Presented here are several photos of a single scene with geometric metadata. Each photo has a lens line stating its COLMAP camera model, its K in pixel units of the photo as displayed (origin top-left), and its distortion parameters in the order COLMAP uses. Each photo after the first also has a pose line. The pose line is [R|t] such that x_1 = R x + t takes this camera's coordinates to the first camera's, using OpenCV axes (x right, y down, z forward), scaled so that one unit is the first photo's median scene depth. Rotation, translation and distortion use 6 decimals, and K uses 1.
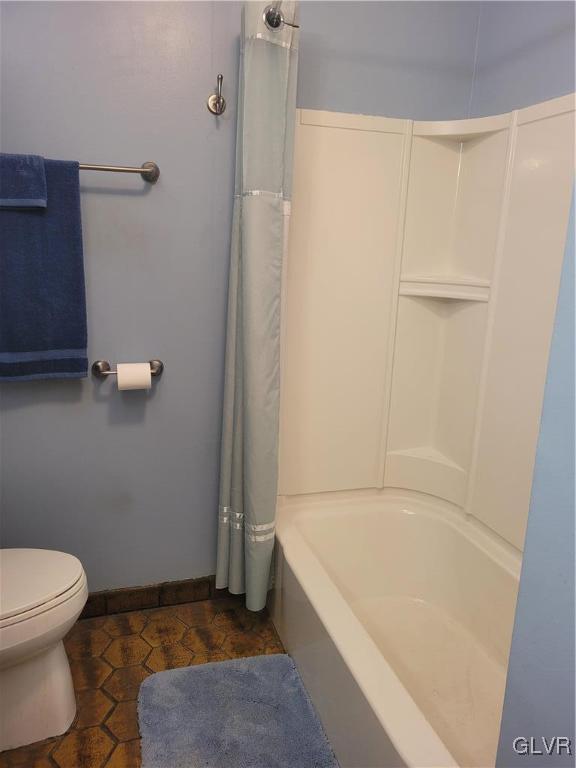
lens RADIAL K [[584.4, 0, 281.2], [0, 584.4, 381.1], [0, 0, 1]] dist [0.064937, -0.019822]
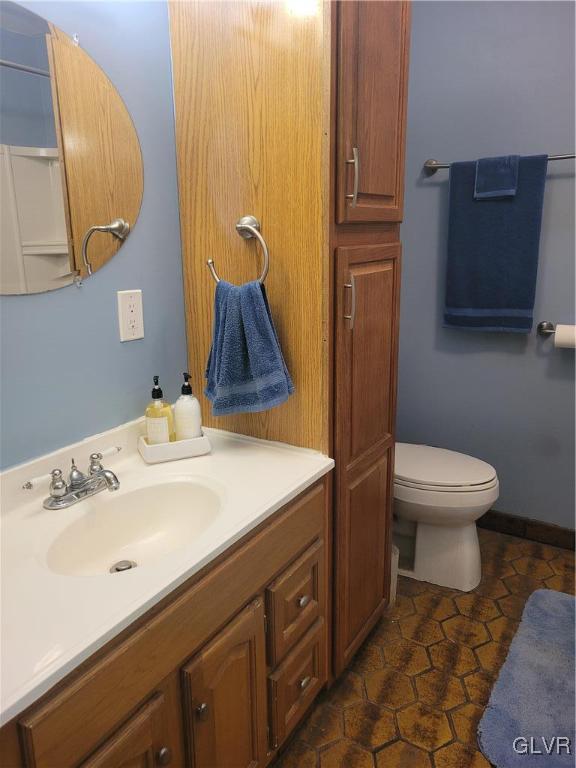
lens RADIAL K [[584.4, 0, 288.6], [0, 584.4, 380.5], [0, 0, 1]] dist [0.064937, -0.019822]
pose [[0.674330, 0.145913, -0.723870, 0.237330], [-0.126245, 0.988631, 0.081677, 0.054274], [0.727558, 0.036308, 0.685084, -0.199124]]
